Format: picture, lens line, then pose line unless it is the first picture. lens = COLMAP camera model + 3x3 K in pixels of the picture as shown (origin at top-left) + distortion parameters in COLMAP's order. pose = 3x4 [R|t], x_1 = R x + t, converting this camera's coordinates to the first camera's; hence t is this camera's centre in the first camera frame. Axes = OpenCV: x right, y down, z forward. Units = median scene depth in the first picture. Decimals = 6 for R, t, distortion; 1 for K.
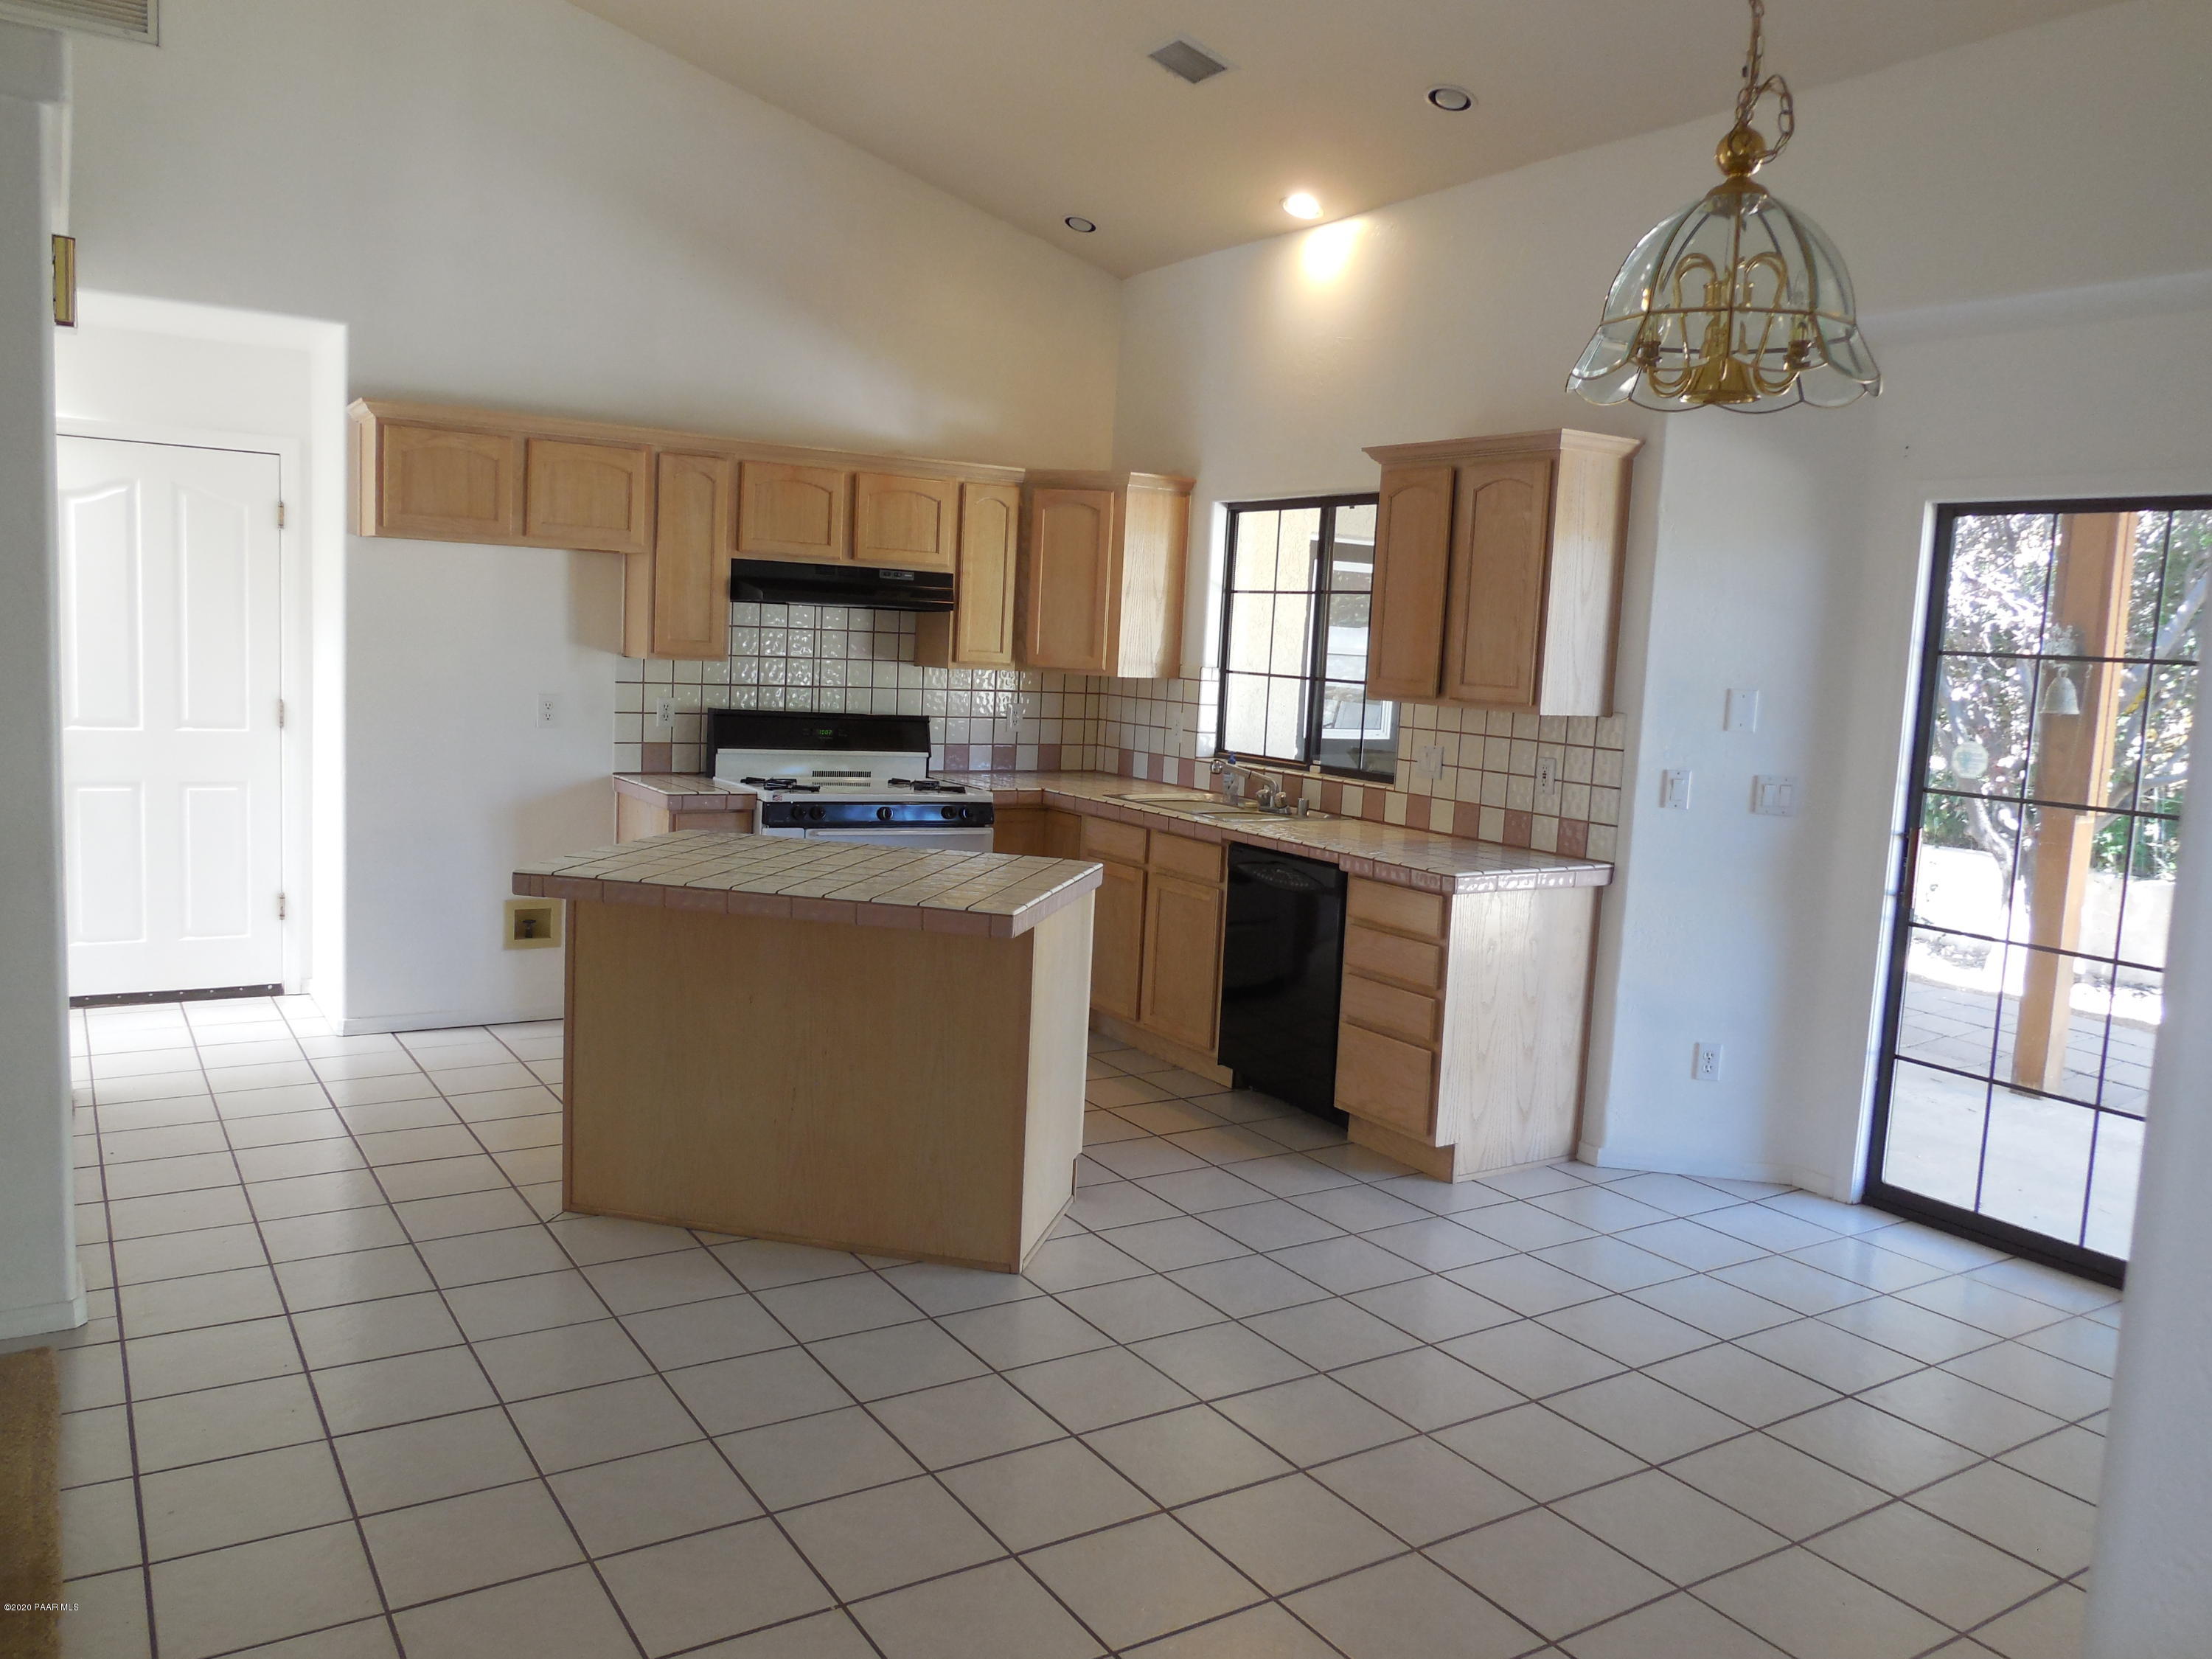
lens RADIAL K [[1665.6, 0, 1109.1], [0, 1665.6, 820.6], [0, 0, 1]] dist [-0.023302, 0.016760]
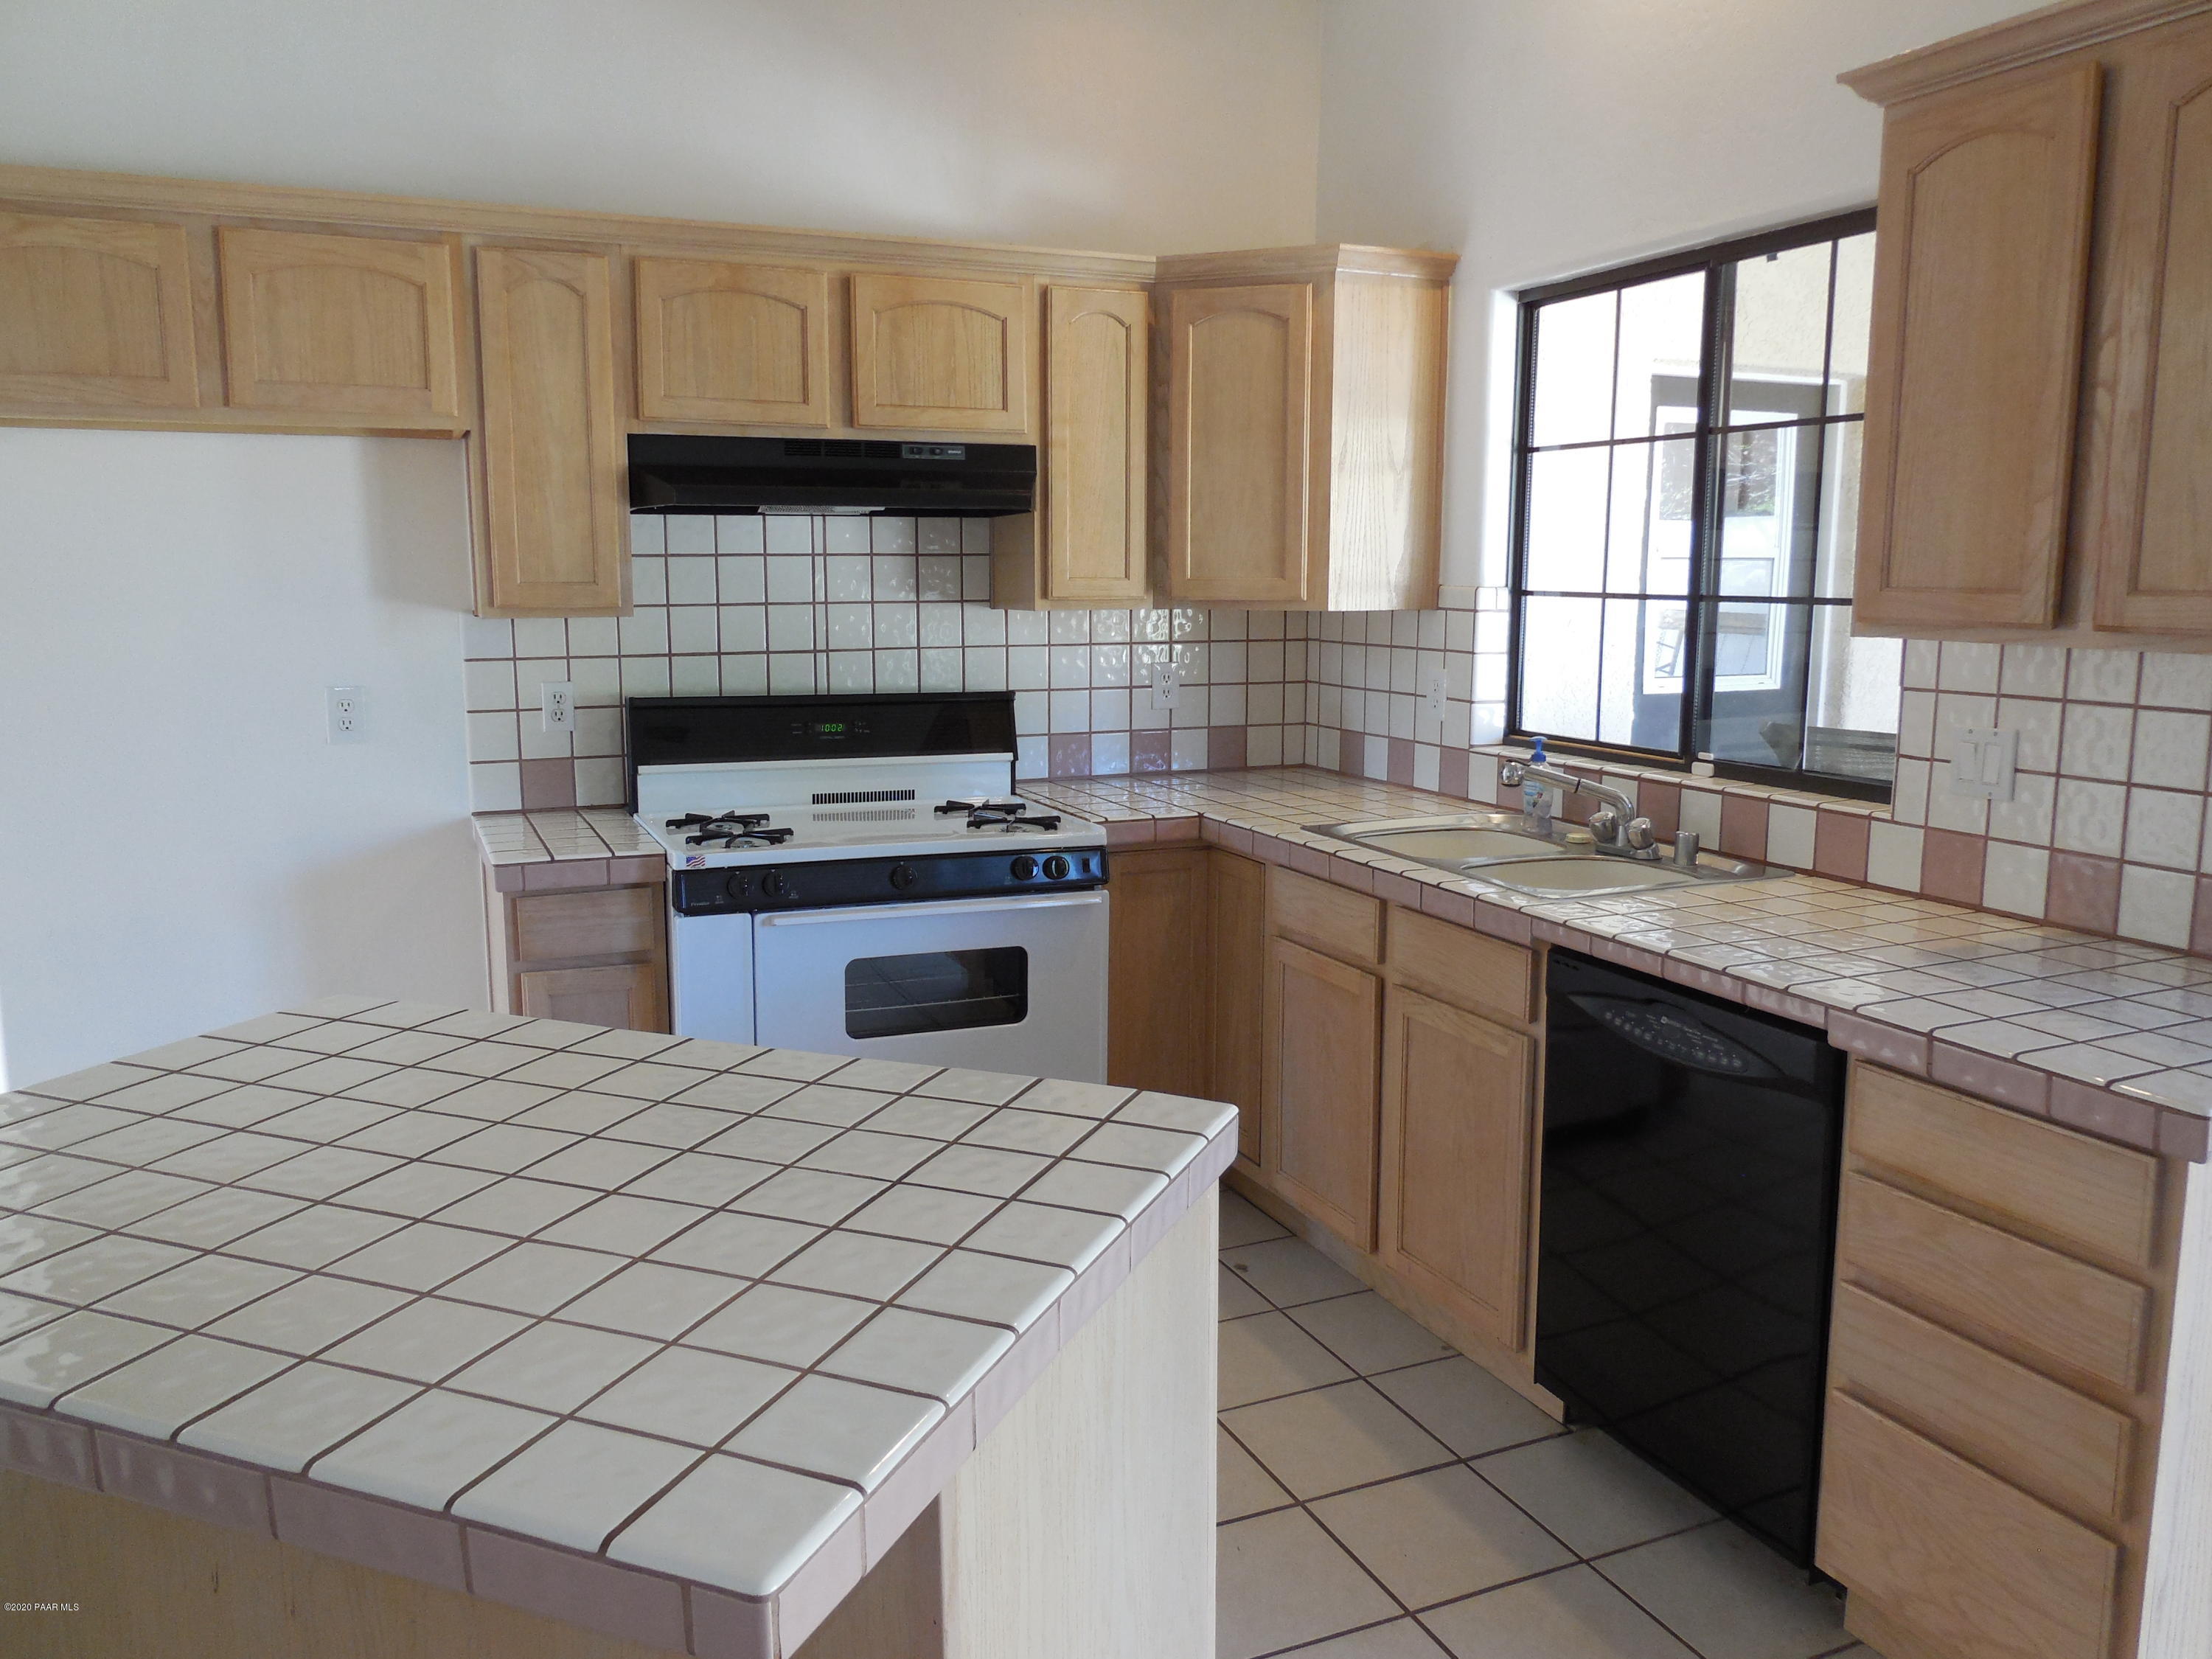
lens RADIAL K [[1665.6, 0, 1103.3], [0, 1665.6, 830.0], [0, 0, 1]] dist [-0.023302, 0.016760]
pose [[0.986418, -0.025532, -0.162258, 0.021264], [0.032274, 0.998716, 0.039052, -0.038824], [0.161053, -0.043758, 0.985975, 0.453062]]
